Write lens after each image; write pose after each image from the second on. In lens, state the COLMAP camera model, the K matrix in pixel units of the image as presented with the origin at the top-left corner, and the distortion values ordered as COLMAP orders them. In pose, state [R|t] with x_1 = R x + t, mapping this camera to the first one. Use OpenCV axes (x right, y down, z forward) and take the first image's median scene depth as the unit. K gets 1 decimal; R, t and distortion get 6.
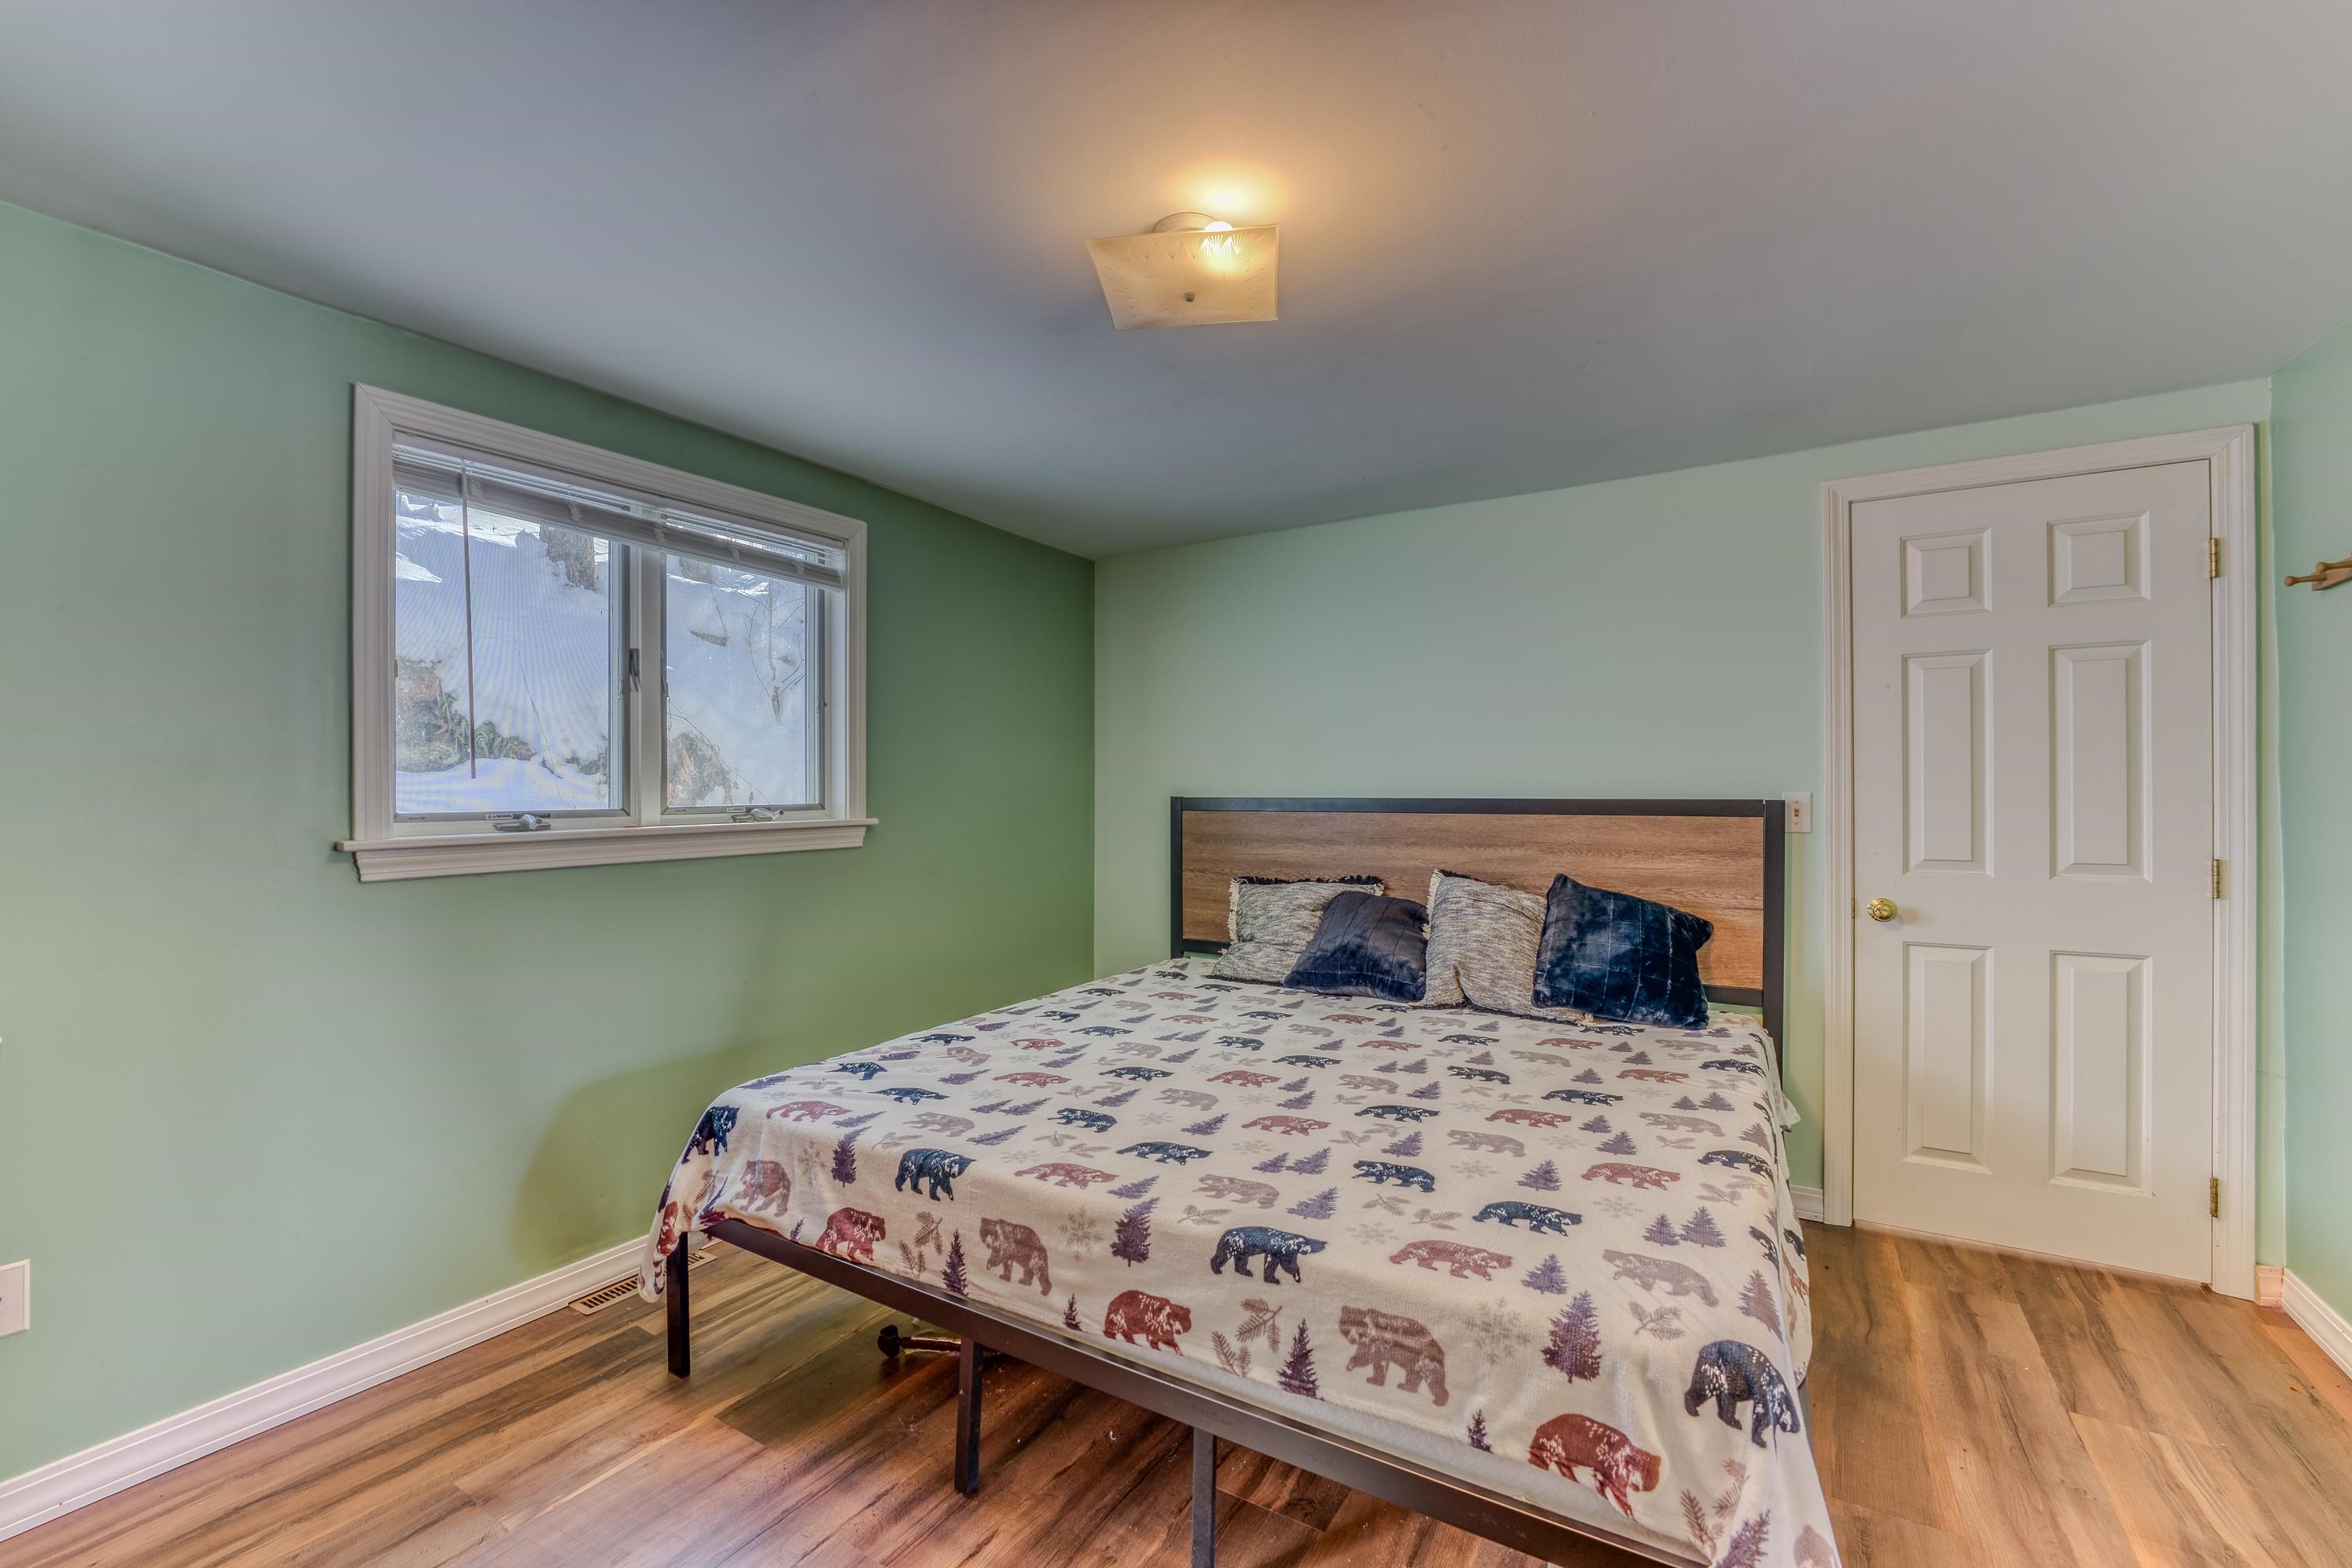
lens RADIAL K [[988.7, 0, 1194.7], [0, 988.7, 794.0], [0, 0, 1]] dist [-0.017449, -0.000333]
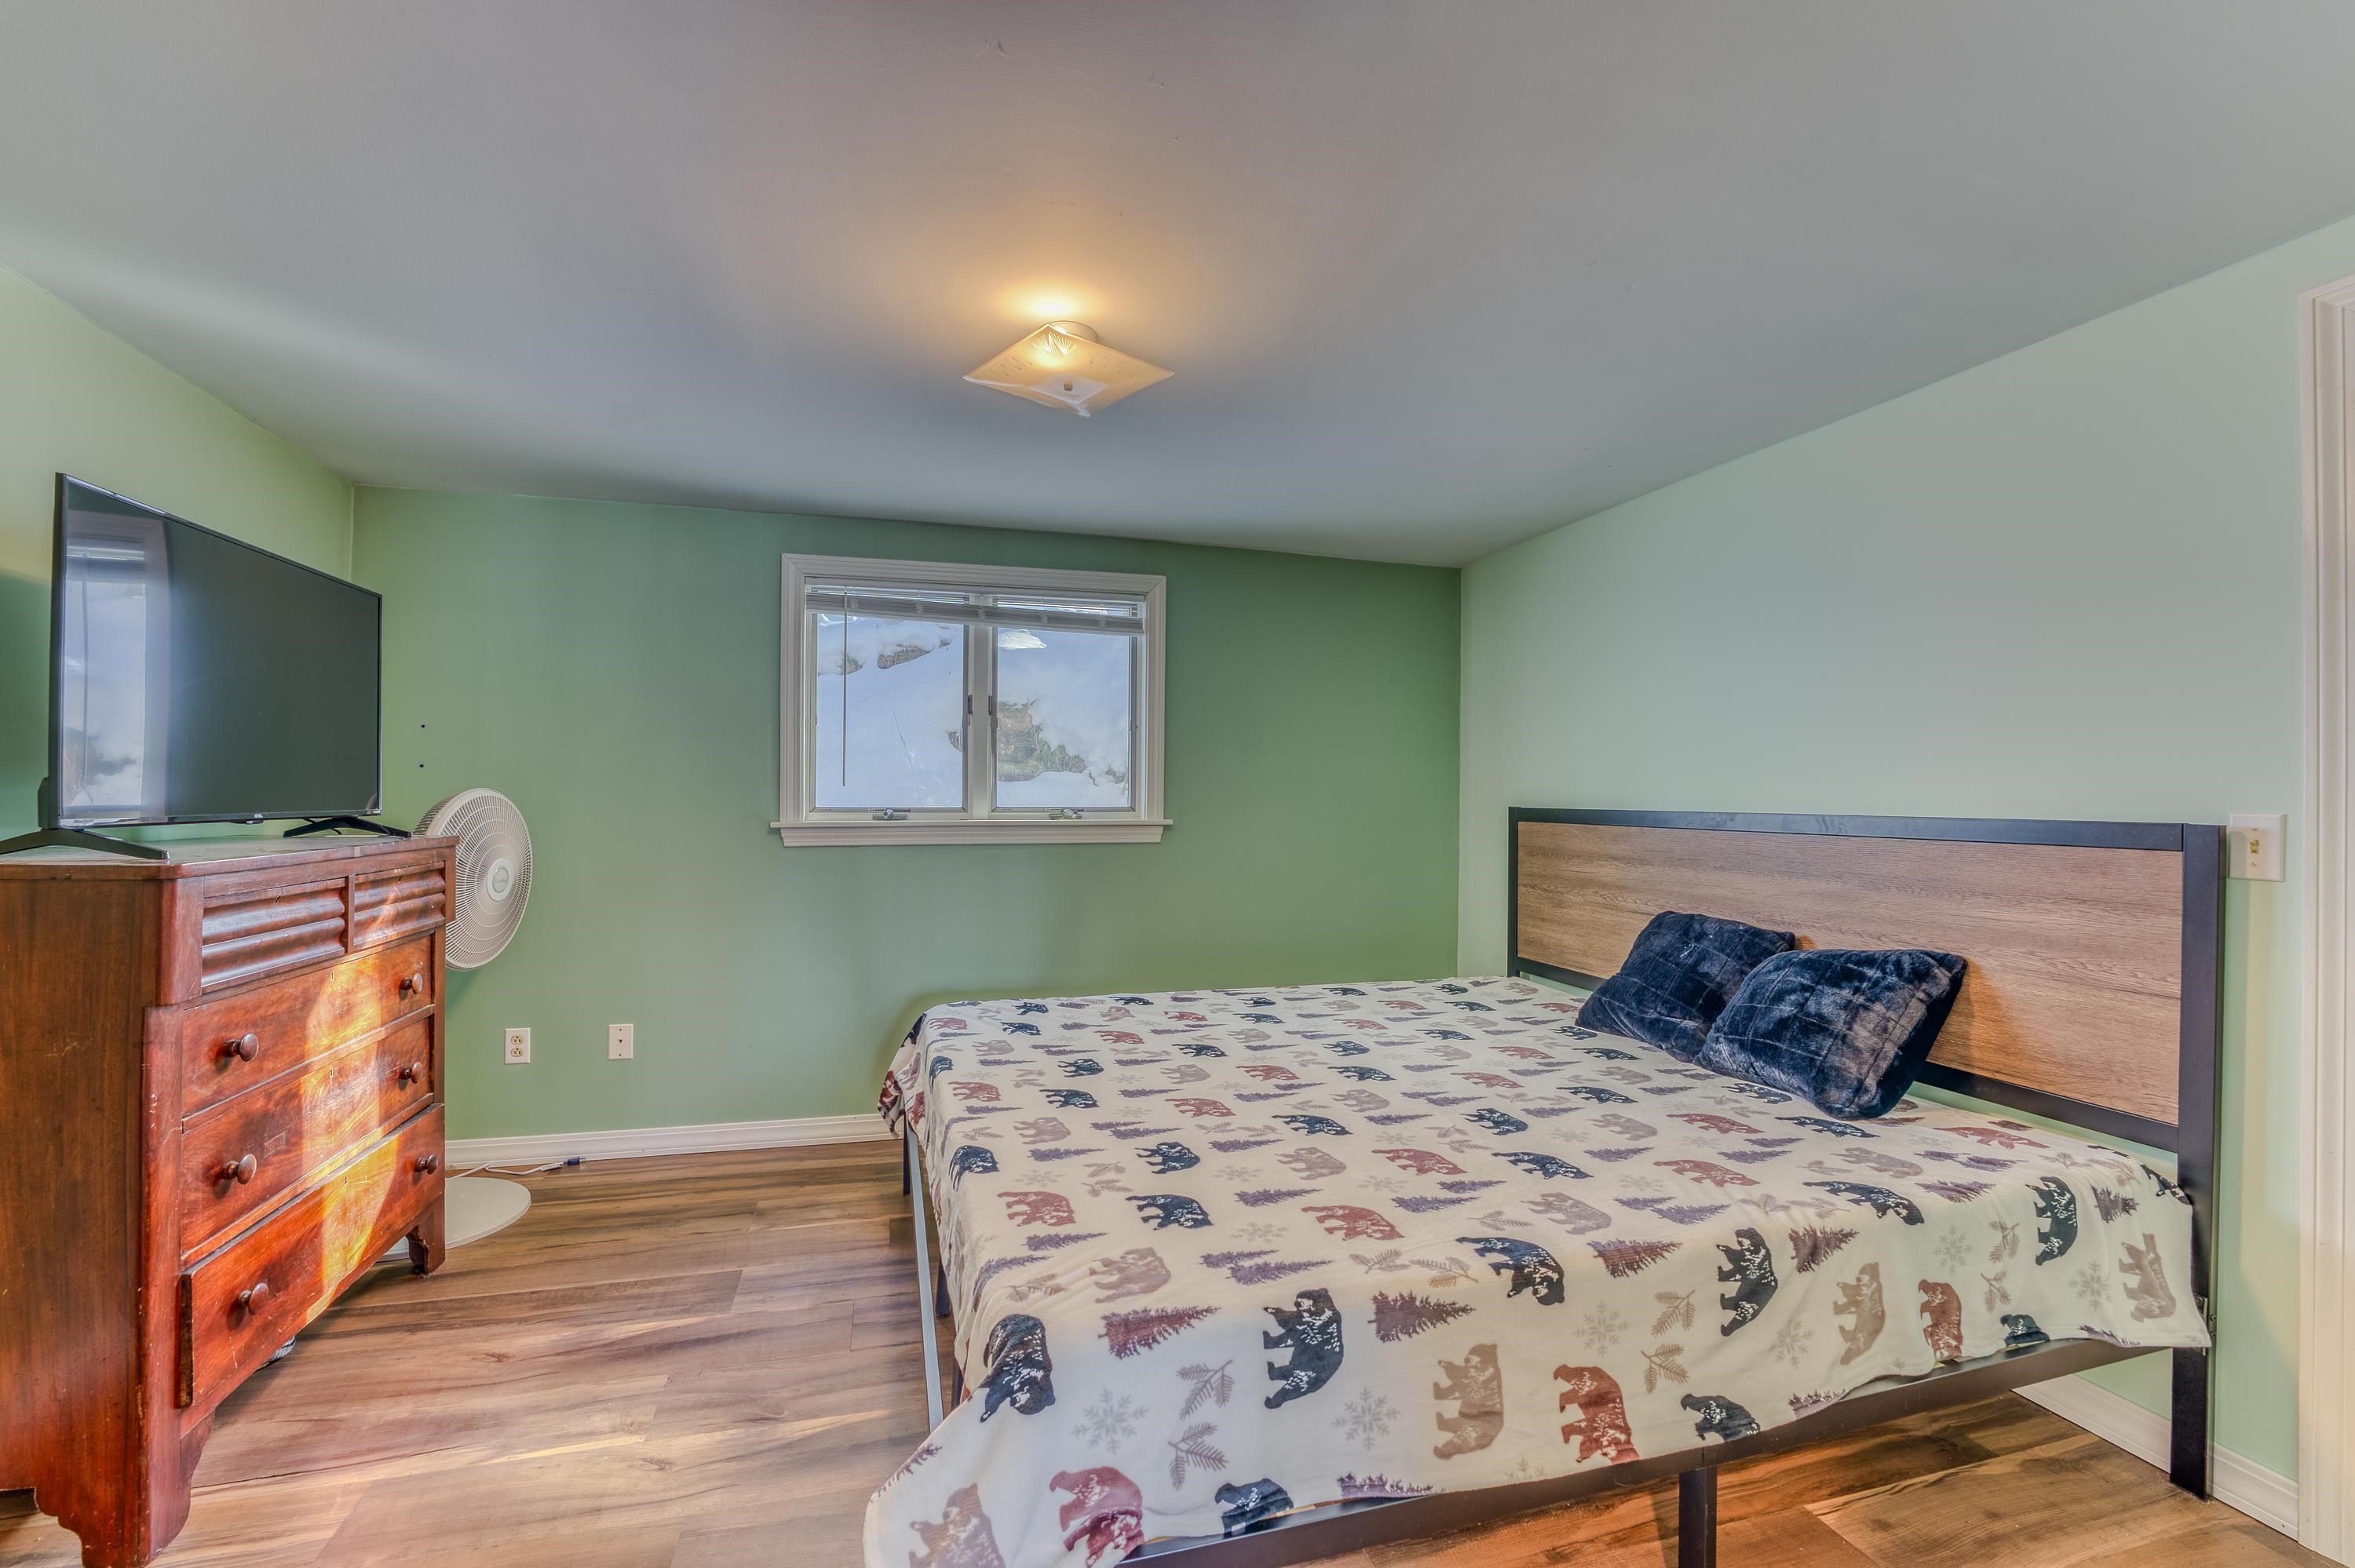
lens RADIAL K [[989.8, 0, 1196.2], [0, 989.8, 794.0], [0, 0, 1]] dist [-0.017449, -0.000333]
pose [[0.748461, 0.007479, -0.663137, 0.662284], [-0.013461, 0.999902, -0.003916, -0.003021], [0.663042, 0.011858, 0.748488, 0.150025]]
